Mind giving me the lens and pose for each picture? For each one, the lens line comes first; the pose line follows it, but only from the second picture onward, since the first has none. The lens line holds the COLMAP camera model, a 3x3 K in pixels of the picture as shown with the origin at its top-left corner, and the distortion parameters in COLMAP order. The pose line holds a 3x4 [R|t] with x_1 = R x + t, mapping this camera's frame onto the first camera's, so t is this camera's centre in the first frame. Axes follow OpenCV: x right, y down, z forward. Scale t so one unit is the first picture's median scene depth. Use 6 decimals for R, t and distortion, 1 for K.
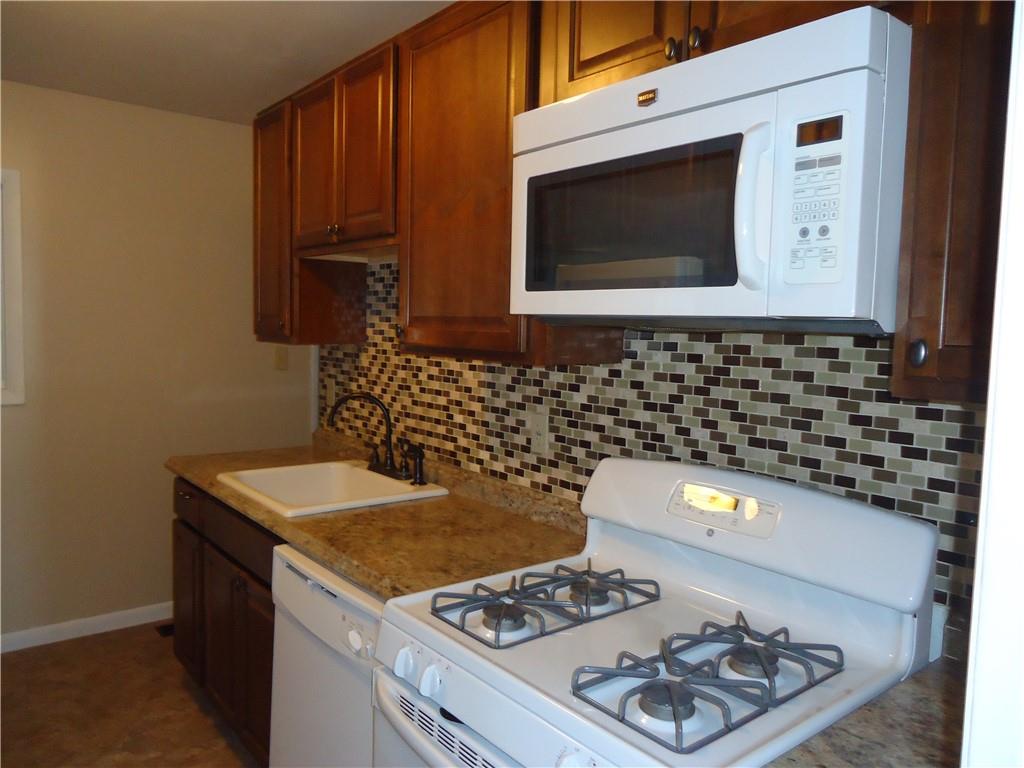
lens RADIAL K [[742.6, 0, 522.2], [0, 742.6, 383.9], [0, 0, 1]] dist [-0.006721, 0.009714]
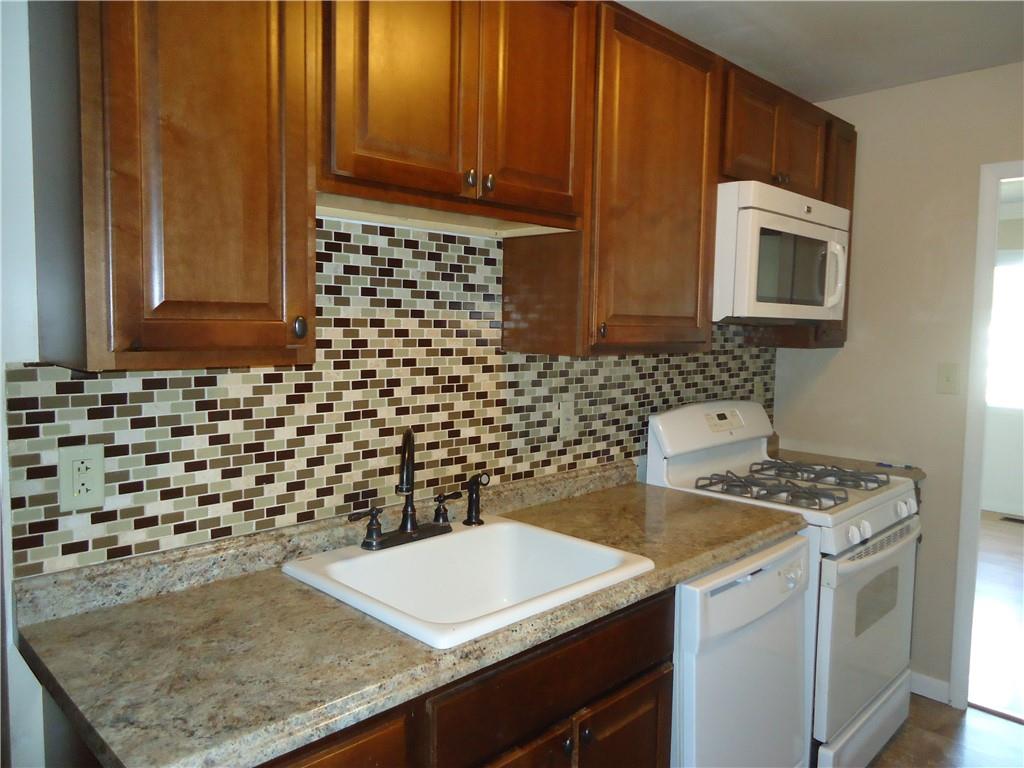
lens RADIAL K [[742.6, 0, 522.5], [0, 742.6, 382.4], [0, 0, 1]] dist [-0.006721, 0.009714]
pose [[-0.101950, -0.115225, 0.988094, -0.990434], [0.050968, 0.991360, 0.120865, -0.116108], [-0.993483, 0.062683, -0.095196, 1.106561]]
